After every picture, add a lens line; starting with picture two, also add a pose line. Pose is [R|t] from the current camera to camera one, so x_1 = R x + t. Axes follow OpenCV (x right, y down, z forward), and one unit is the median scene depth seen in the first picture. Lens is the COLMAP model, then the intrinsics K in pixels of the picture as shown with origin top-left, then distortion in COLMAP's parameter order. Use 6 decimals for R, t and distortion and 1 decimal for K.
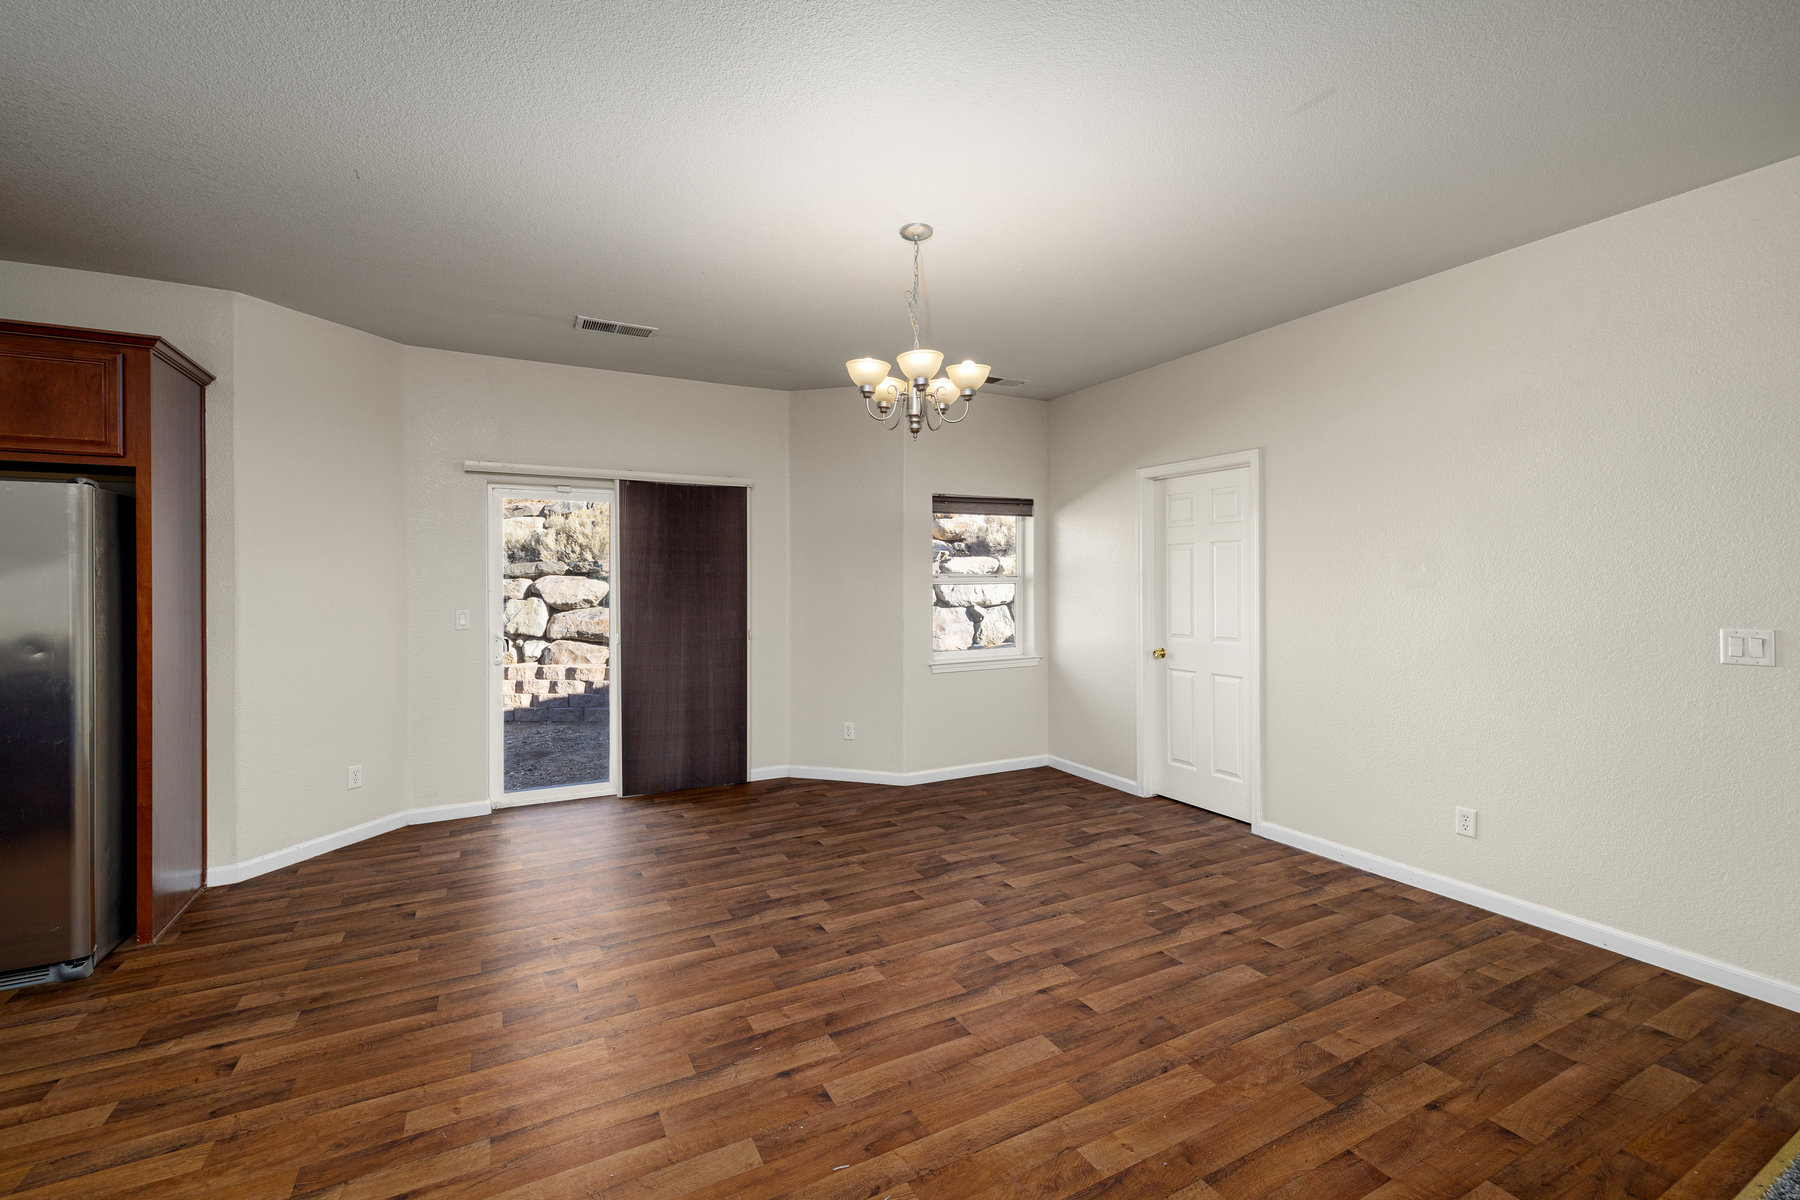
lens RADIAL K [[755.0, 0, 883.9], [0, 755.0, 588.5], [0, 0, 1]] dist [-0.001404, -0.000145]
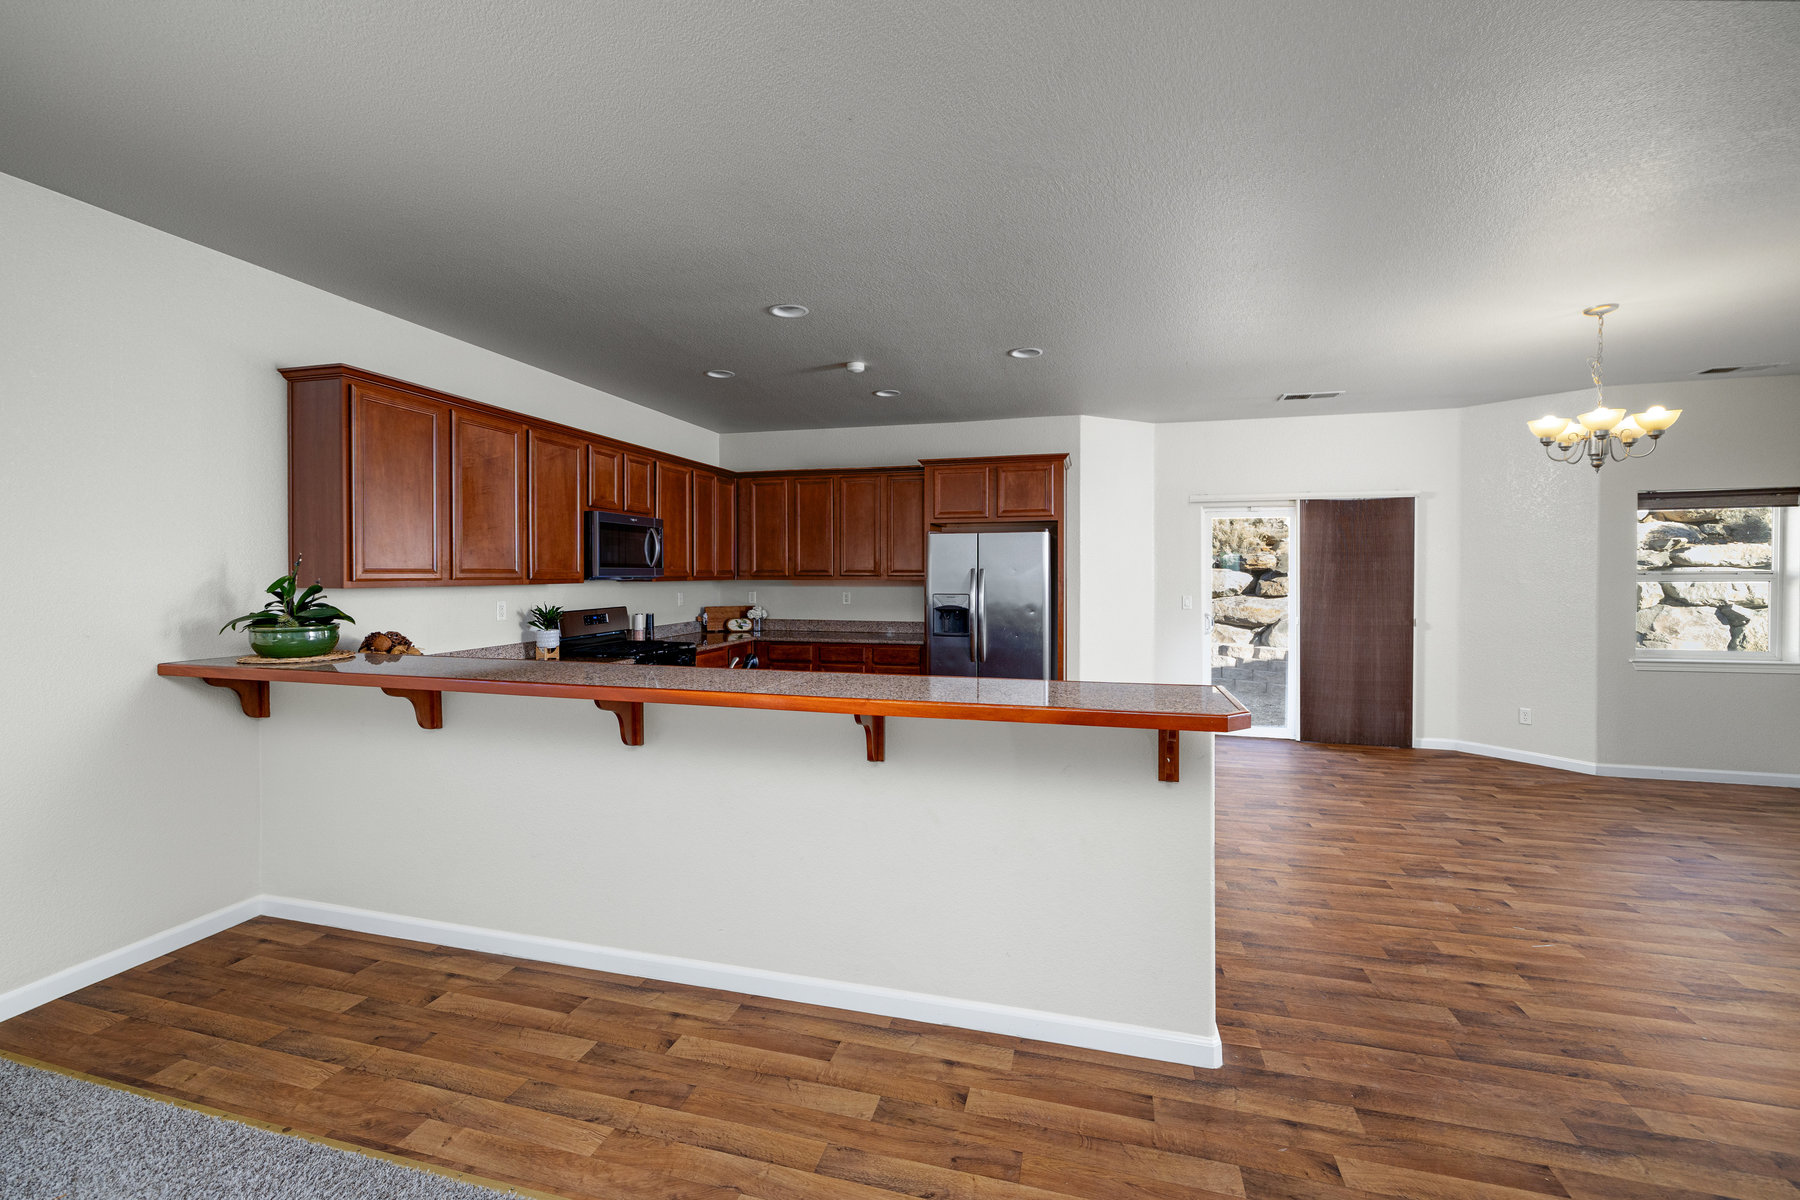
lens RADIAL K [[765.1, 0, 878.0], [0, 765.1, 576.9], [0, 0, 1]] dist [-0.000644, 0.000031]
pose [[0.731675, 0.008112, -0.681606, 0.019778], [-0.007044, 0.999966, 0.004340, -0.009589], [0.681617, 0.001626, 0.731707, -0.449139]]
